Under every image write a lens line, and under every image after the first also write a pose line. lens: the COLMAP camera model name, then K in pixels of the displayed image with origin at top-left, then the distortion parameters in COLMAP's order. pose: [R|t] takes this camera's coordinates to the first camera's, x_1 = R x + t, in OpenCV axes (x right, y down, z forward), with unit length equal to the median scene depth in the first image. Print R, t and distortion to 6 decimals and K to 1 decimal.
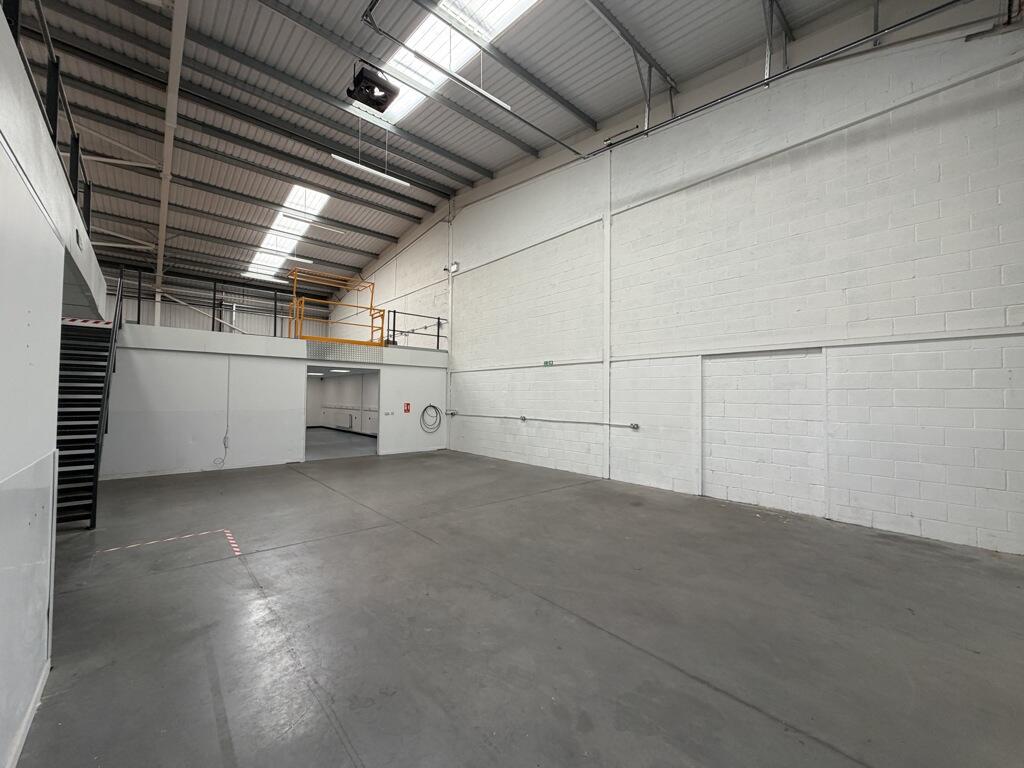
lens RADIAL K [[408.7, 0, 511.5], [0, 408.7, 384.7], [0, 0, 1]] dist [0.003885, -0.001387]
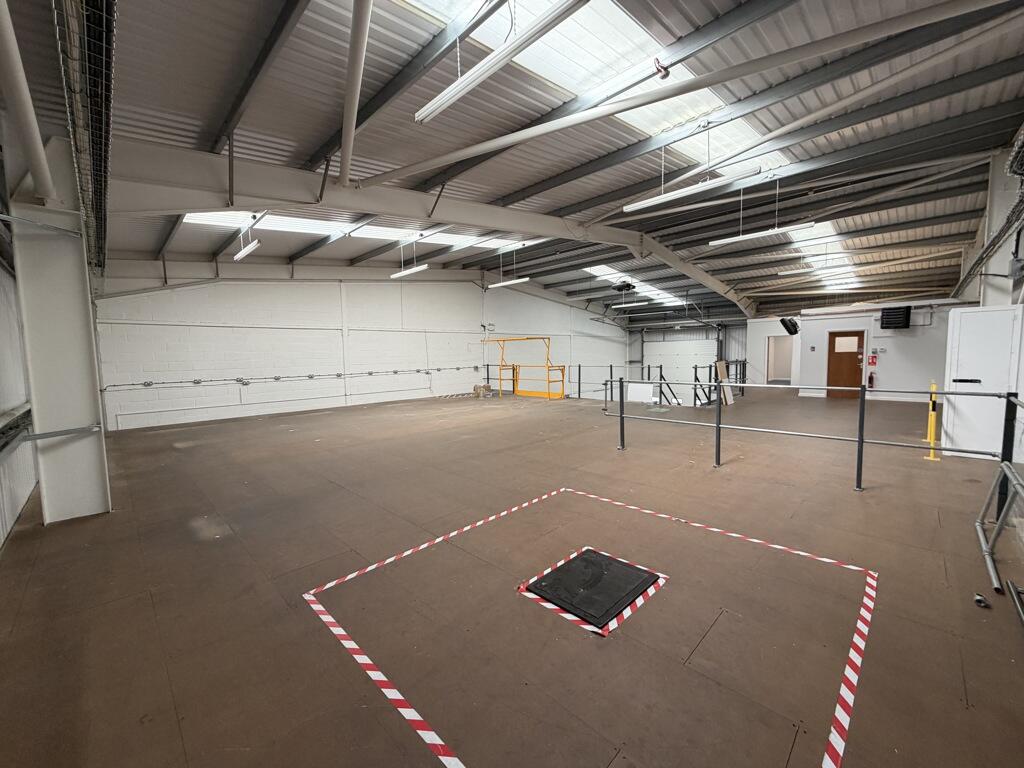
lens RADIAL K [[408.7, 0, 511.5], [0, 408.7, 381.7], [0, 0, 1]] dist [0.003885, -0.001387]
pose [[-0.066714, -0.077048, 0.994793, -2.616010], [-0.011941, 0.997004, 0.076419, -0.365390], [-0.997701, -0.006780, -0.067435, 1.791405]]
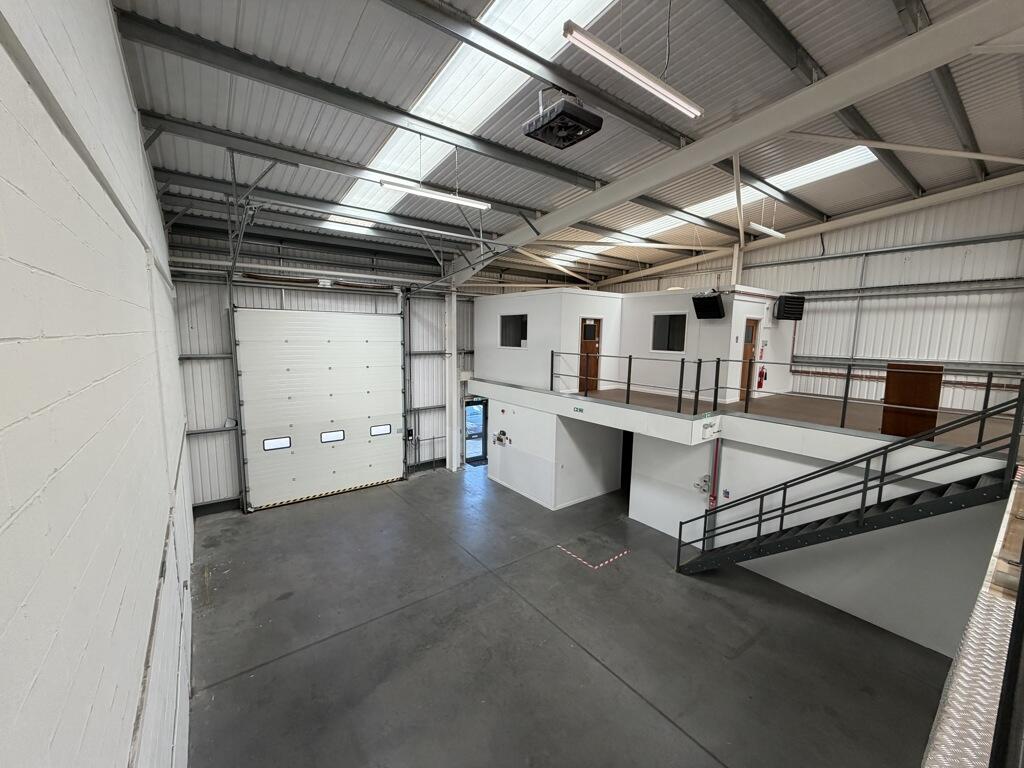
lens RADIAL K [[408.7, 0, 515.0], [0, 408.7, 382.5], [0, 0, 1]] dist [0.003885, -0.001387]
pose [[-0.996881, -0.032771, 0.071789, -0.323885], [-0.026497, 0.995886, 0.086657, -0.344821], [-0.074334, 0.084484, -0.993648, 1.758486]]
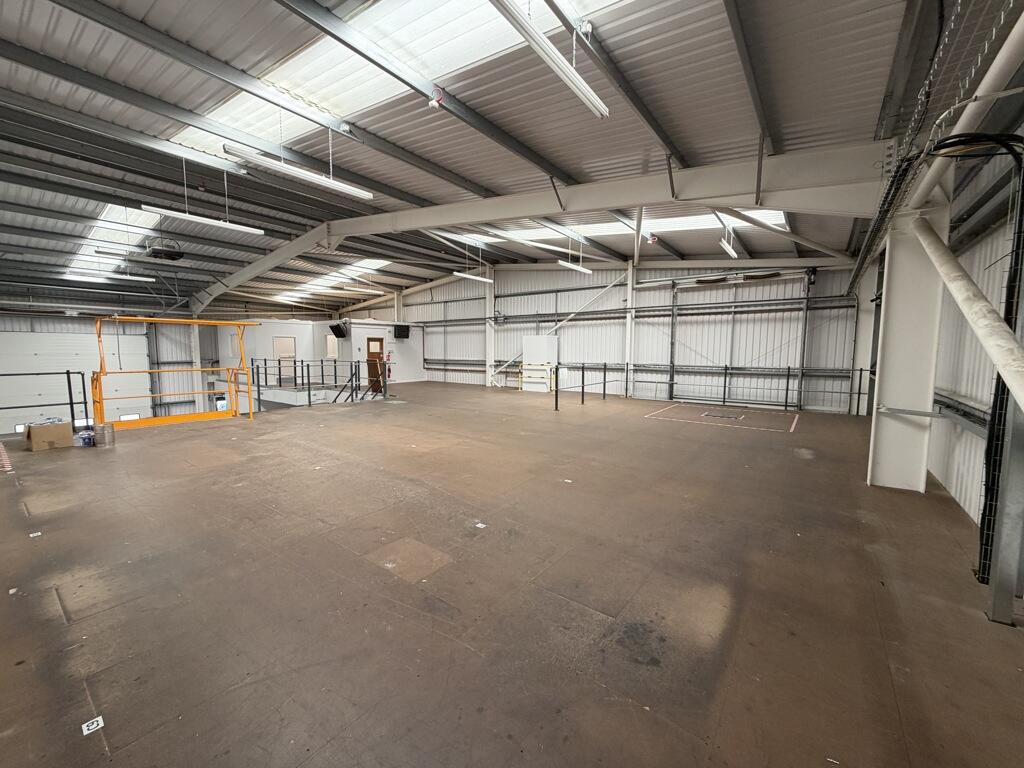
lens RADIAL K [[408.7, 0, 512.3], [0, 408.7, 383.7], [0, 0, 1]] dist [0.003885, -0.001387]
pose [[-0.982019, 0.002471, -0.188765, -1.348363], [-0.007699, 0.998558, 0.053125, -0.324670], [0.188624, 0.053623, -0.980584, 2.820676]]
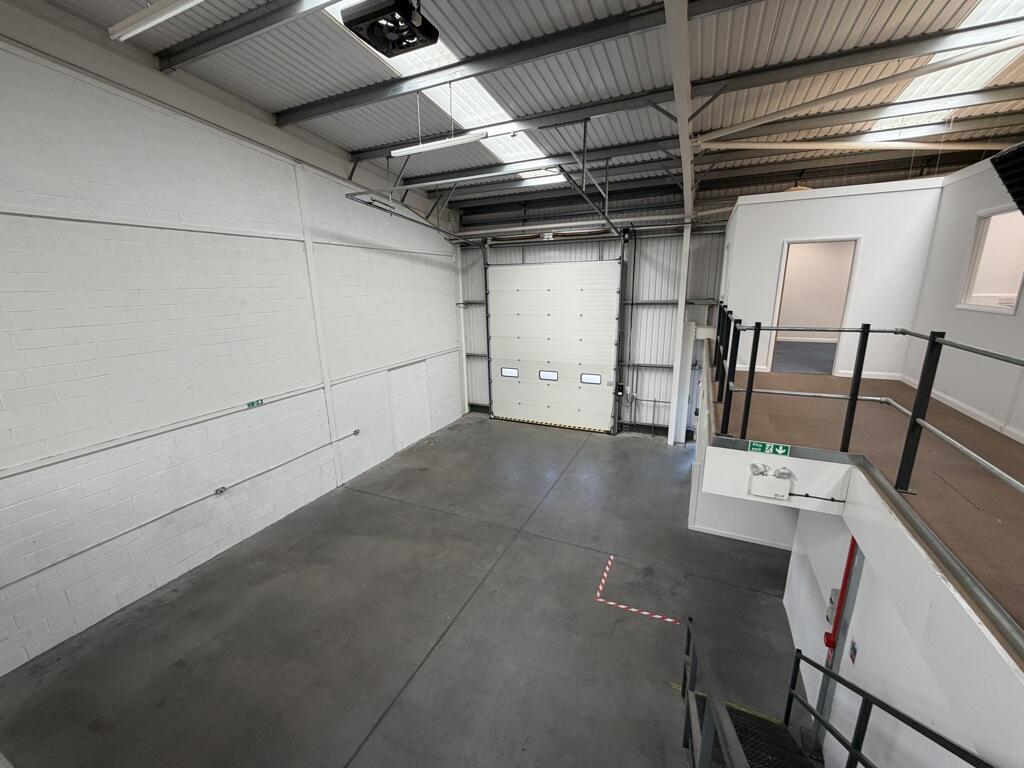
lens RADIAL K [[408.7, 0, 508.9], [0, 408.7, 385.6], [0, 0, 1]] dist [0.003885, -0.001387]
pose [[-0.400508, -0.225174, 0.888195, -1.043142], [-0.011988, 0.970539, 0.240644, -0.369801], [-0.916215, 0.085732, -0.391409, 1.135032]]
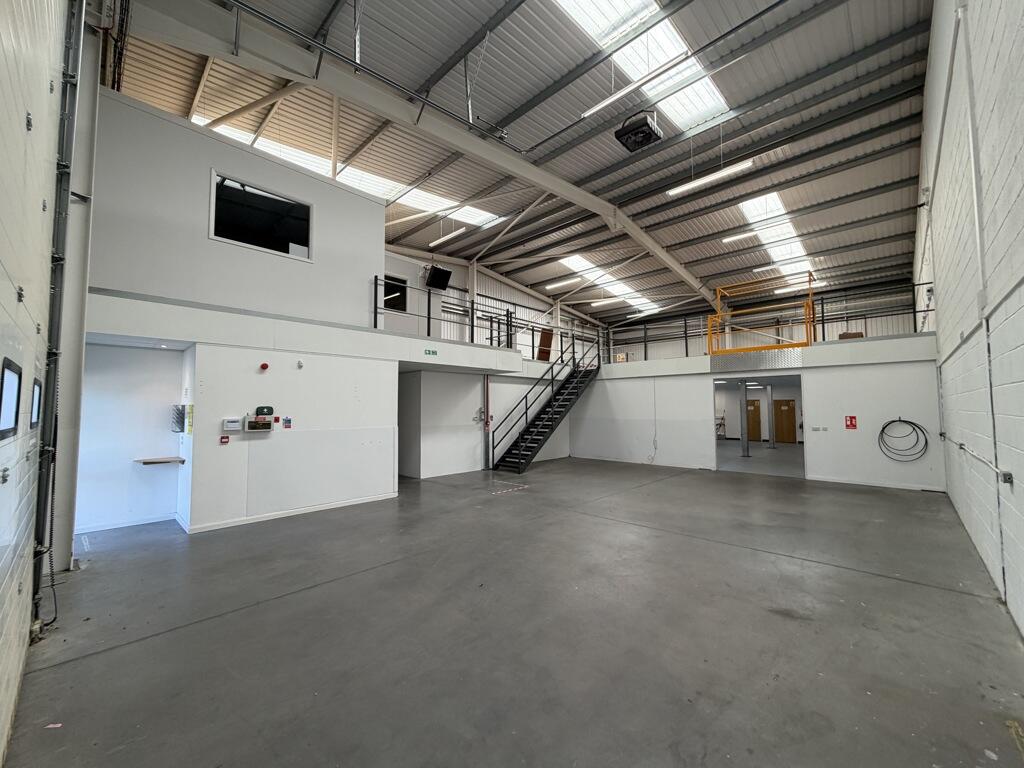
lens RADIAL K [[408.7, 0, 510.1], [0, 408.7, 383.8], [0, 0, 1]] dist [0.003885, -0.001387]
pose [[0.078683, -0.068404, -0.994550, 0.710173], [0.034292, 0.997238, -0.065876, 0.024728], [0.996310, -0.028922, 0.080812, 0.547487]]
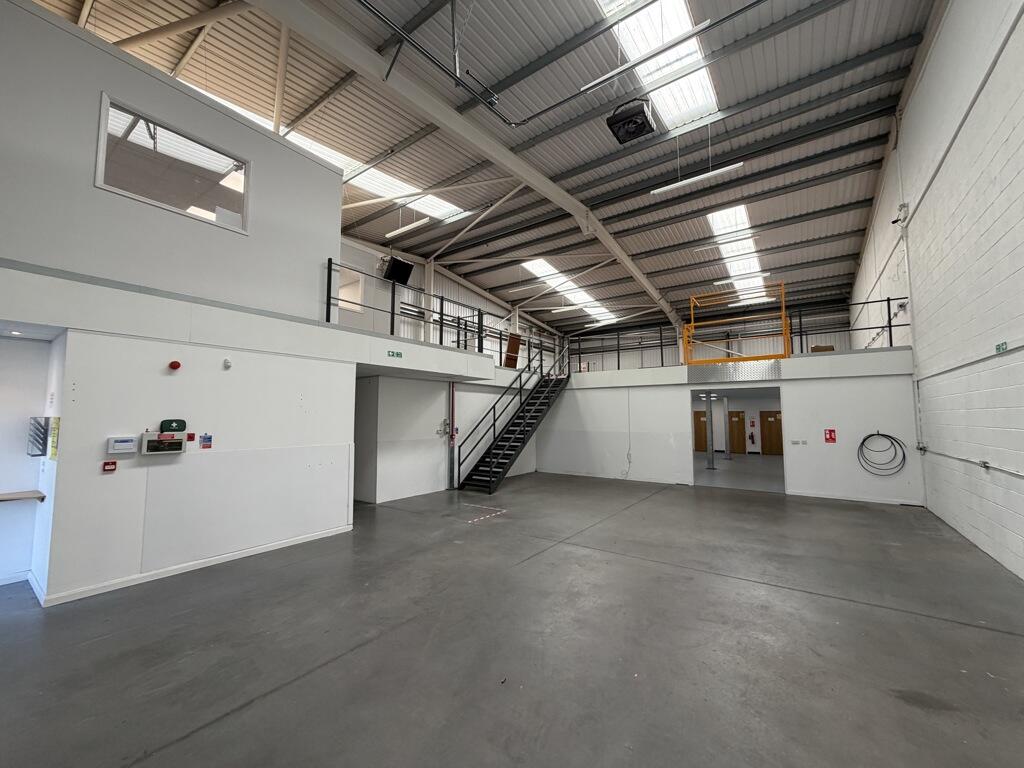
lens RADIAL K [[408.7, 0, 510.2], [0, 408.7, 384.0], [0, 0, 1]] dist [0.003885, -0.001387]
pose [[0.217816, -0.087556, -0.972055, 0.549696], [0.031195, 0.996084, -0.082730, 0.011813], [0.975491, -0.012303, 0.219694, 0.473715]]
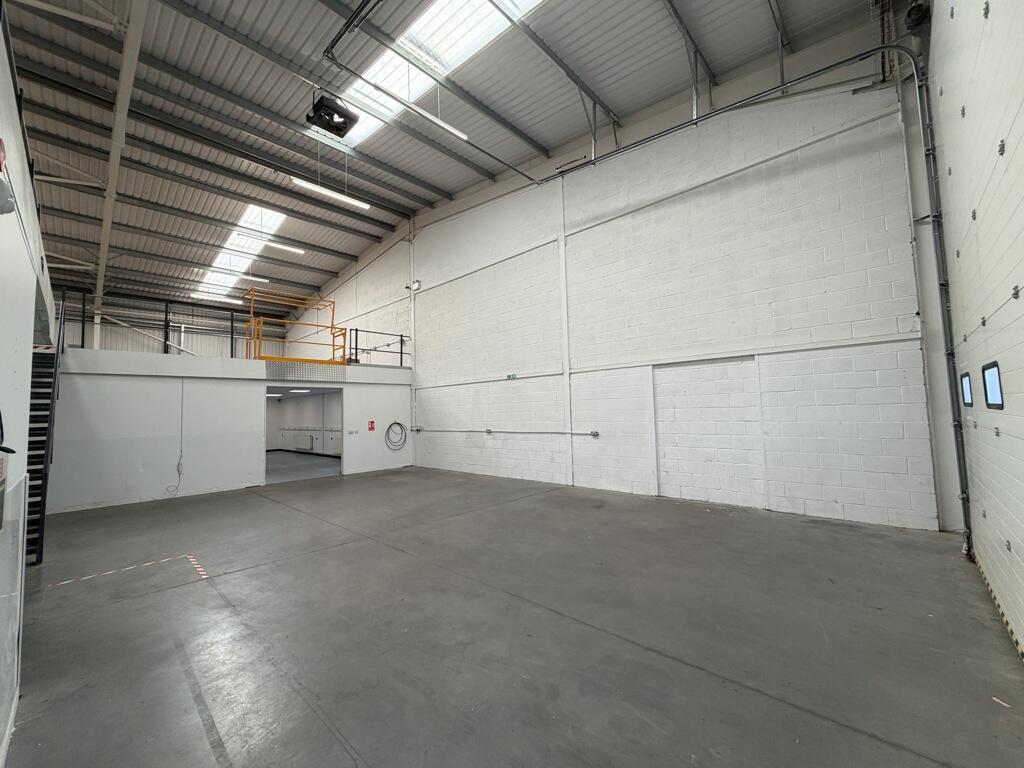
lens RADIAL K [[408.7, 0, 511.5], [0, 408.7, 384.9], [0, 0, 1]] dist [0.003885, -0.001387]
pose [[0.995599, -0.030697, 0.088542, -0.002037], [0.033844, 0.998840, -0.034264, 0.004849], [-0.087388, 0.037110, 0.995483, -0.039329]]
